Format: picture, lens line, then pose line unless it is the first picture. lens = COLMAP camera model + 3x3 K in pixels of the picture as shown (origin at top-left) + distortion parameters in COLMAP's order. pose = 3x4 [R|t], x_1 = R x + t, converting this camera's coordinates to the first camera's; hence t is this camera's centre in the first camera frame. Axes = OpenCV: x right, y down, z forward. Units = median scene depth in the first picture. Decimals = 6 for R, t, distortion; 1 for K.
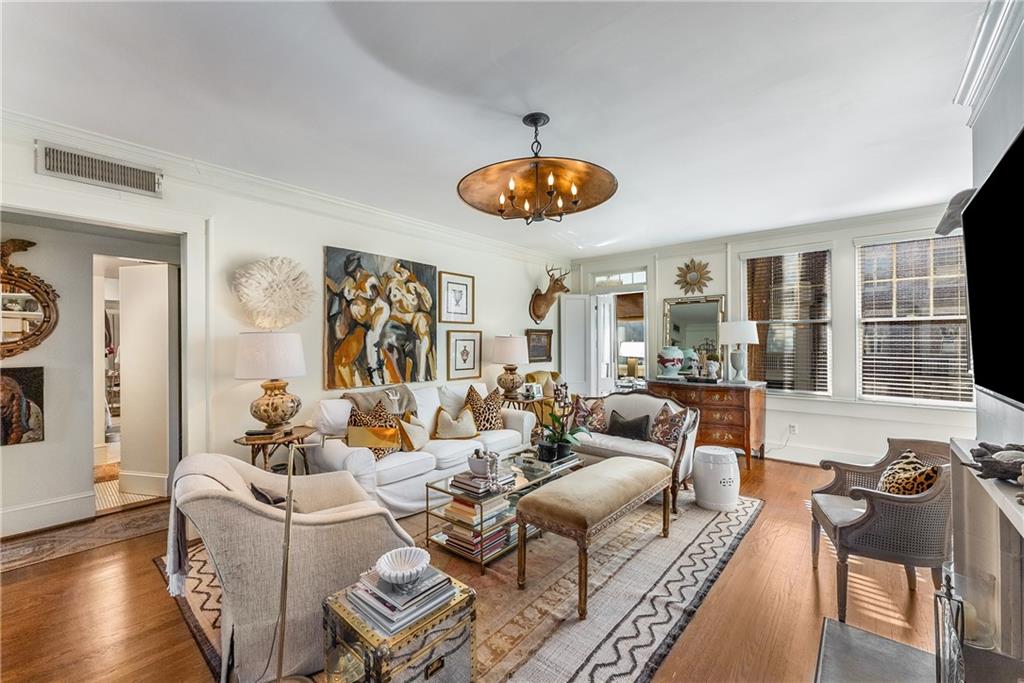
lens RADIAL K [[415.3, 0, 509.2], [0, 415.3, 341.7], [0, 0, 1]] dist [0.001057, -0.000258]
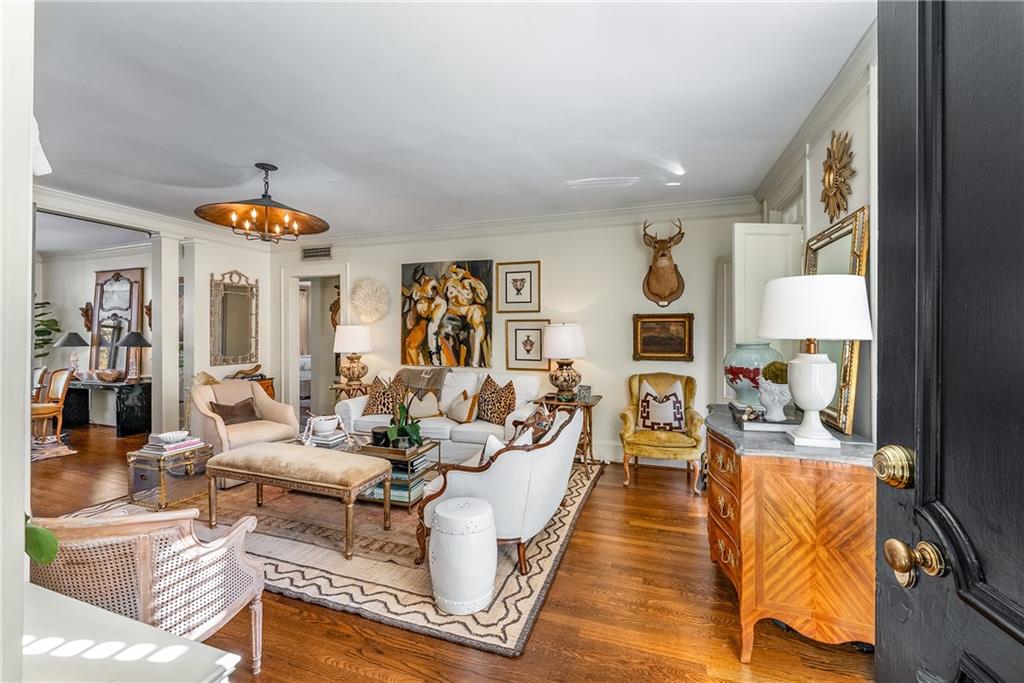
lens RADIAL K [[415.3, 0, 490.5], [0, 415.3, 339.5], [0, 0, 1]] dist [0.001057, -0.000258]
pose [[0.363489, 0.016407, -0.931454, 0.879333], [-0.002700, 0.999859, 0.016559, 0.003741], [0.931595, -0.003504, 0.363482, 0.665401]]
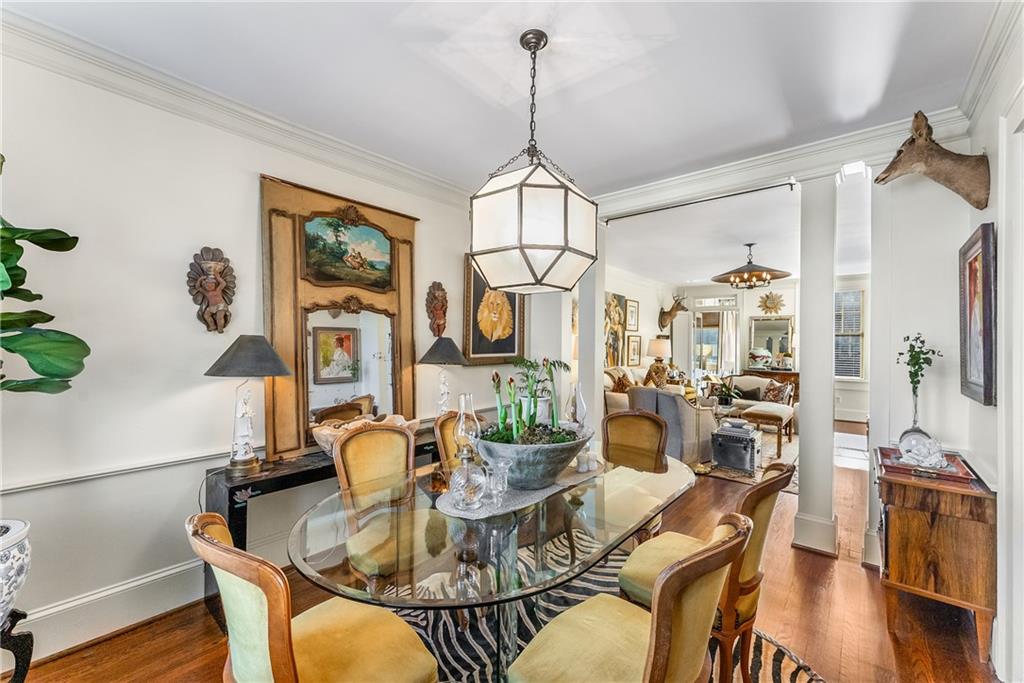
lens RADIAL K [[415.3, 0, 505.0], [0, 415.3, 343.3], [0, 0, 1]] dist [0.001057, -0.000258]
pose [[0.999834, 0.017773, 0.004108, -0.715910], [-0.017778, 0.999841, 0.001266, 0.010869], [-0.004085, -0.001338, 0.999991, -0.703363]]
